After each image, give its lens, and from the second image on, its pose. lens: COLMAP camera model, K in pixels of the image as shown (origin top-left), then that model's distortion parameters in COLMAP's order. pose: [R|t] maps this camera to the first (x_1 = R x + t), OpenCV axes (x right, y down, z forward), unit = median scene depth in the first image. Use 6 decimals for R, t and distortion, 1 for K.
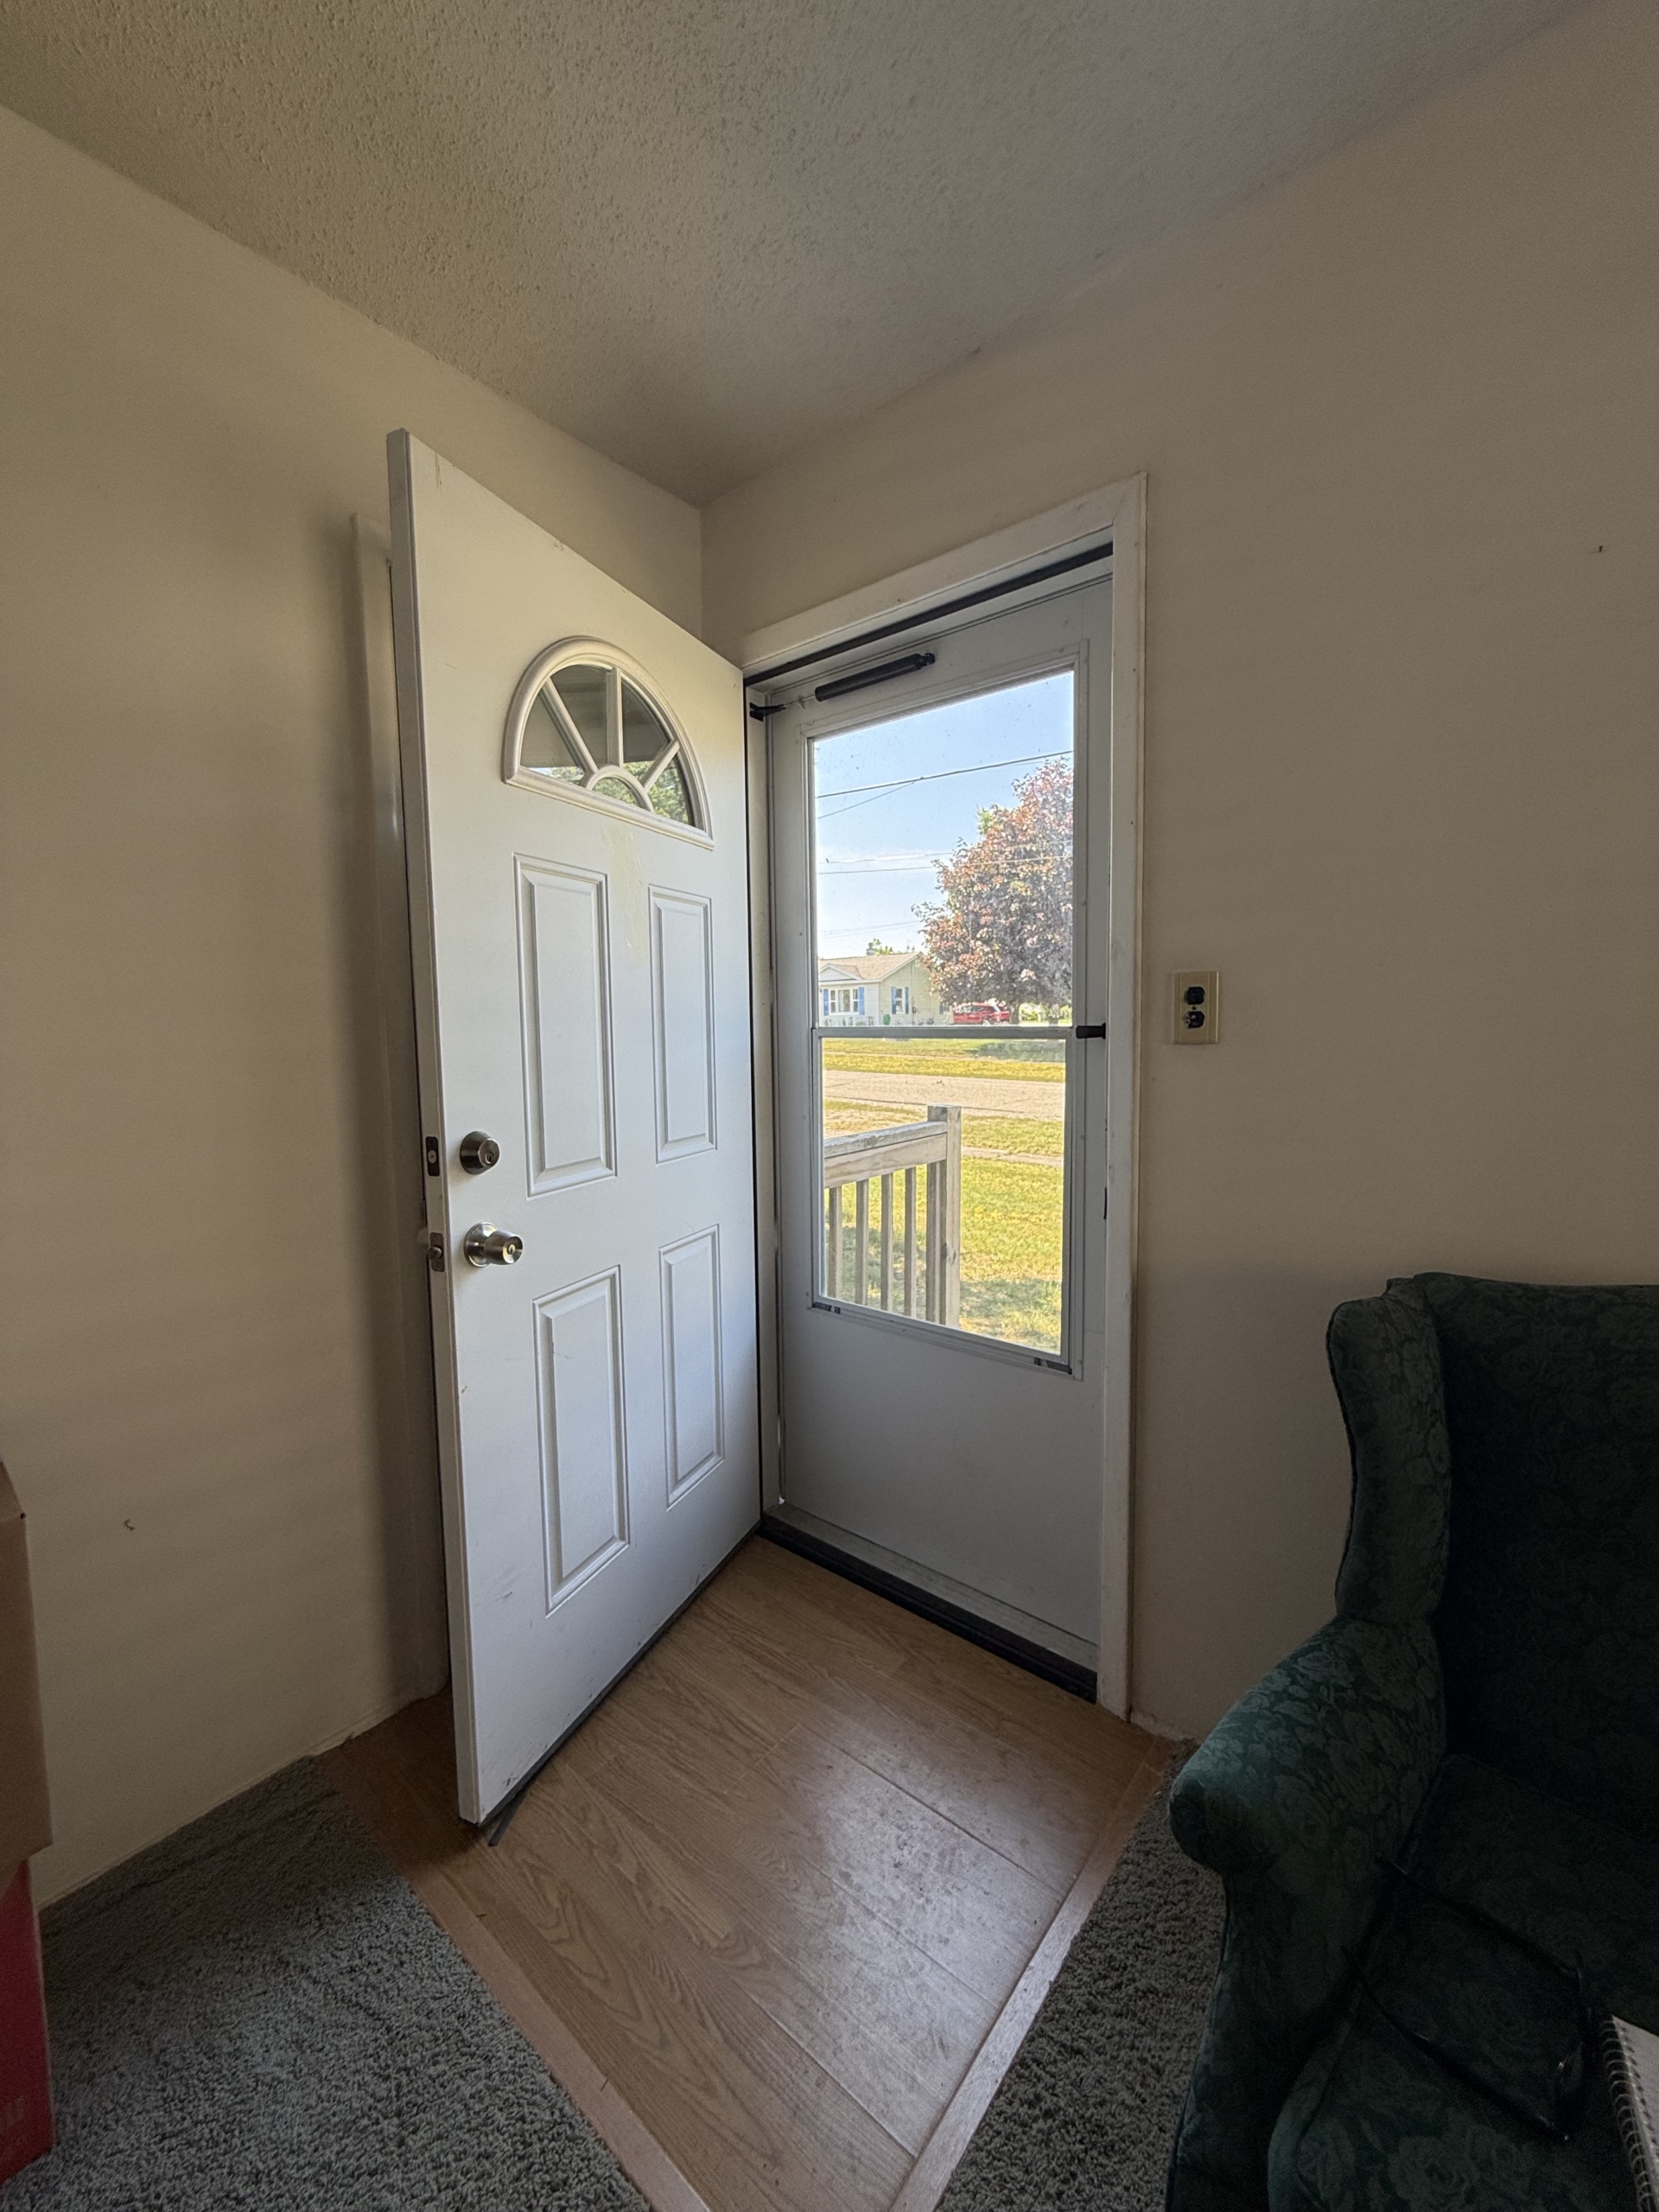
lens RADIAL K [[881.9, 0, 835.1], [0, 881.9, 1097.6], [0, 0, 1]] dist [0.000132, 0.000682]
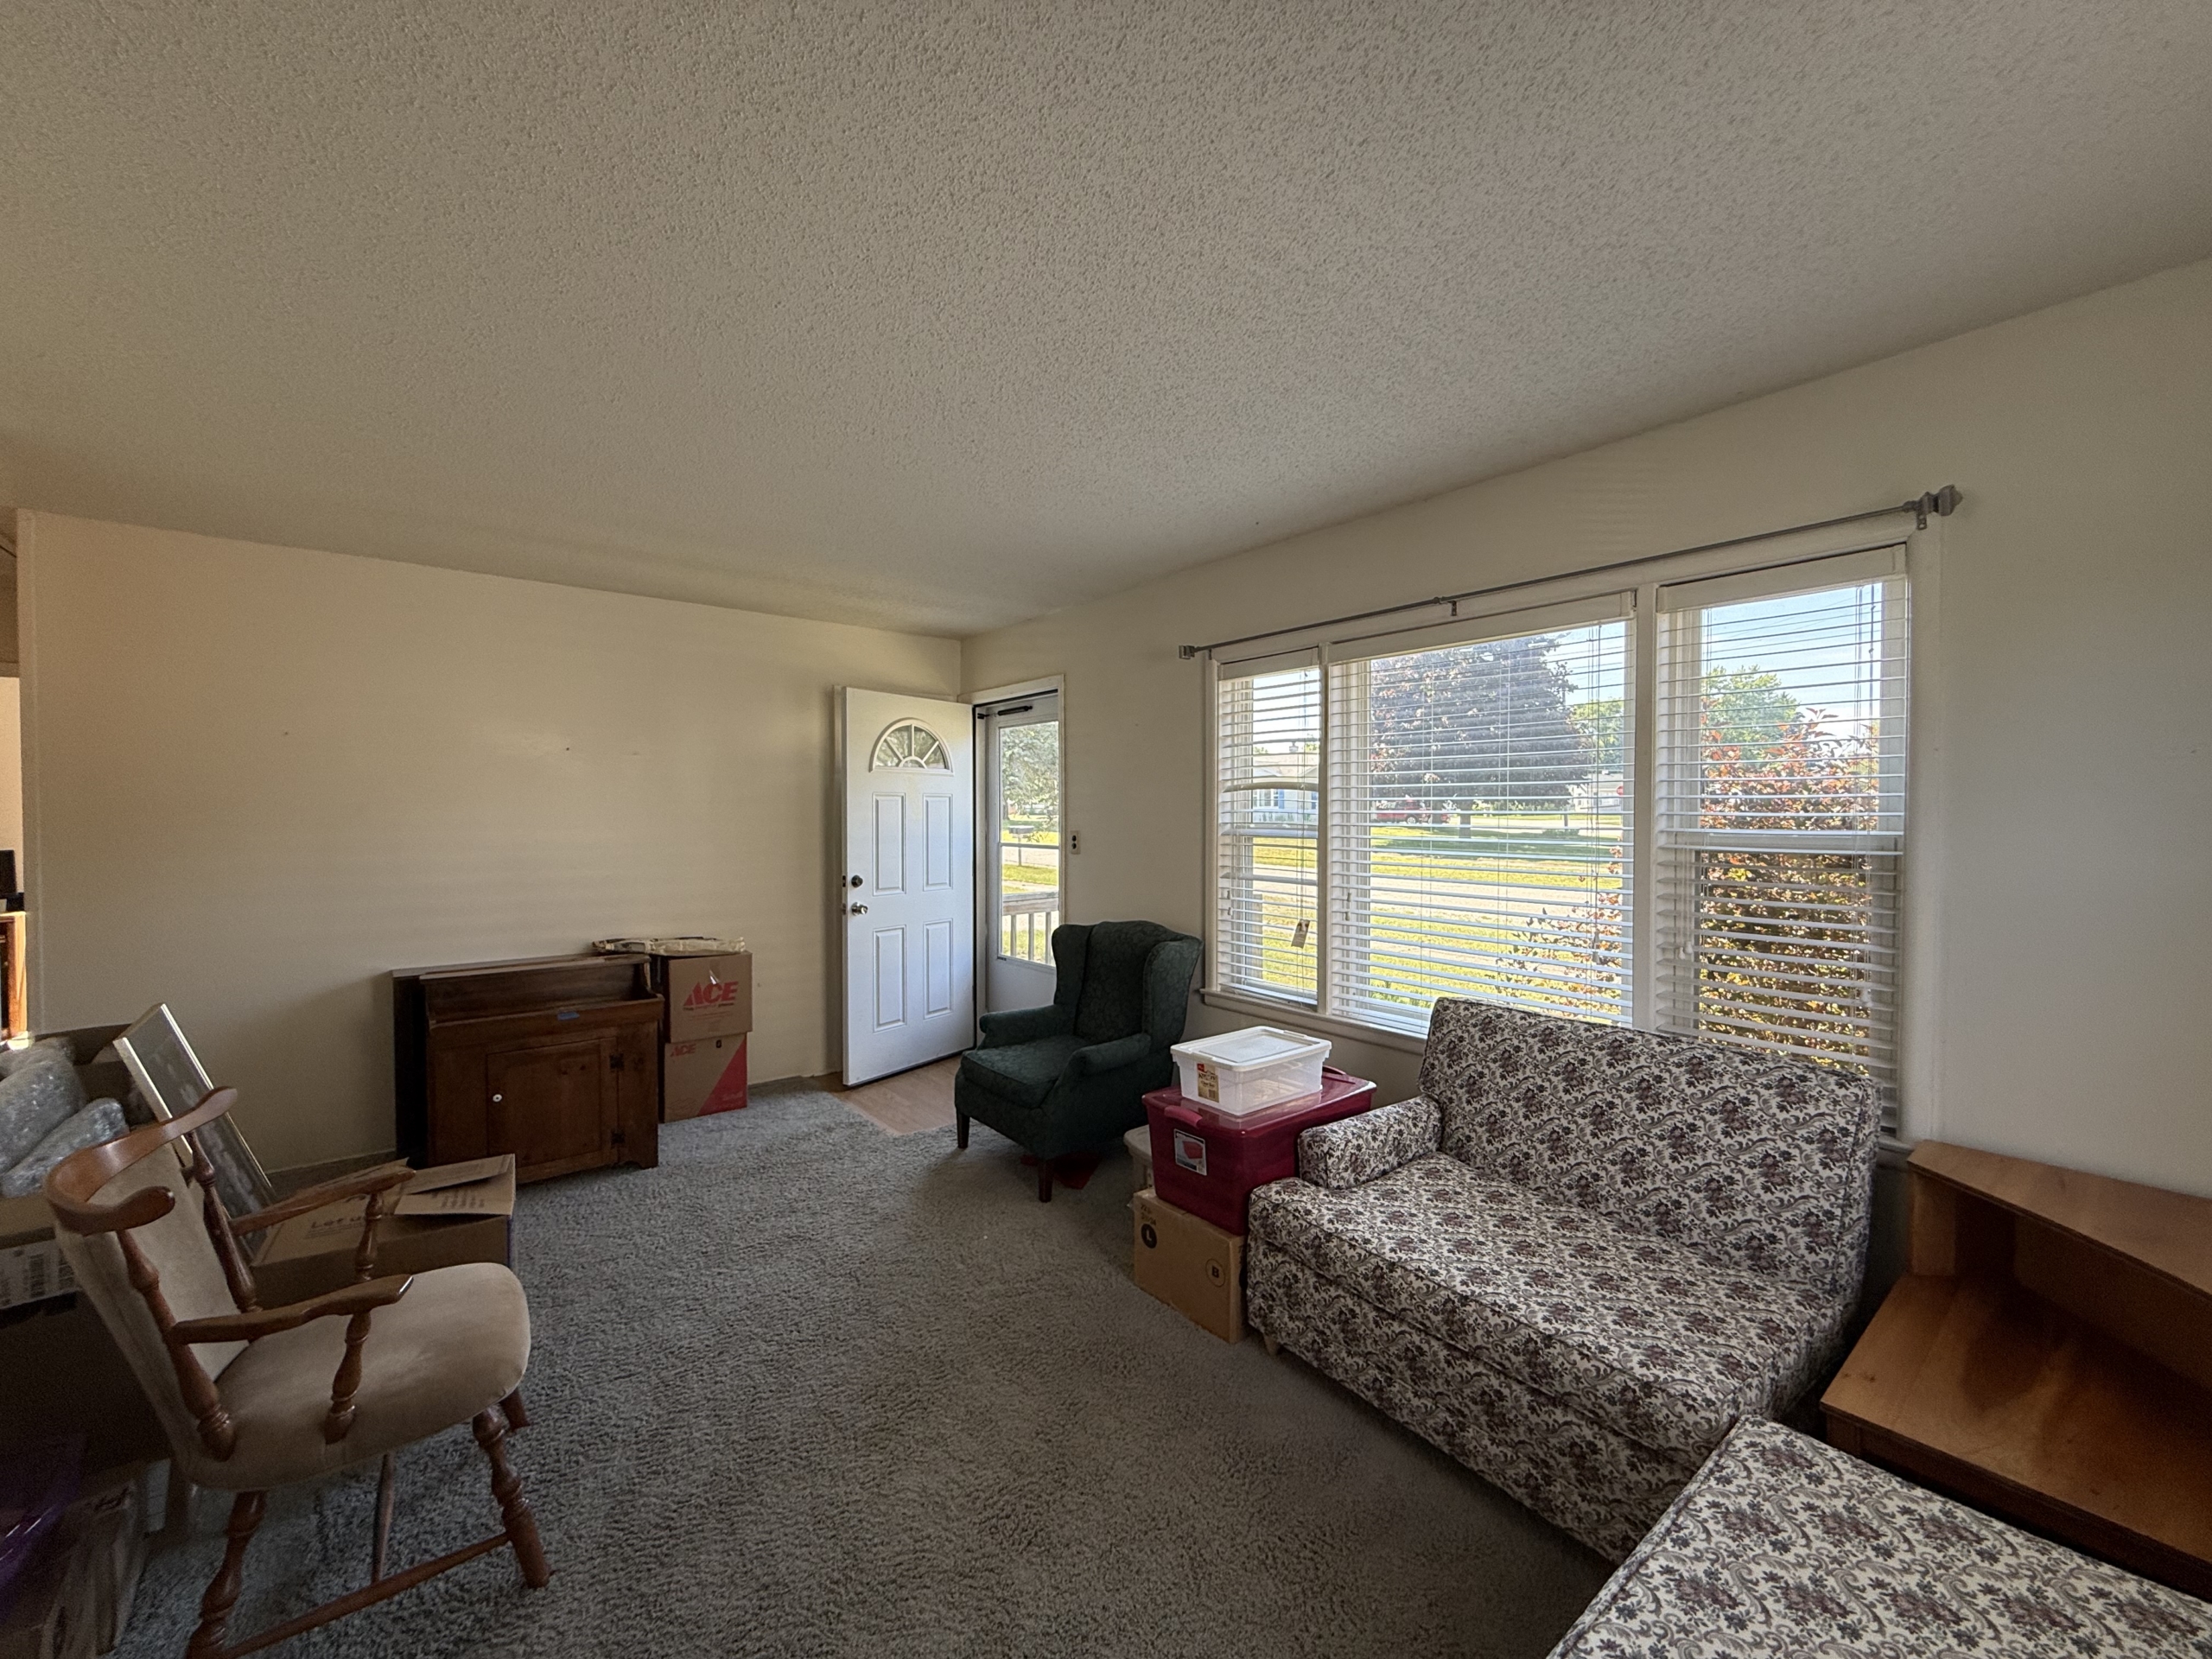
lens RADIAL K [[881.9, 0, 1106.7], [0, 881.9, 824.0], [0, 0, 1]] dist [0.000132, 0.000682]
pose [[0.978290, 0.015054, -0.206695, 0.980934], [-0.029781, 0.997219, -0.068322, 0.036092], [0.205091, 0.072994, 0.976017, -1.693997]]
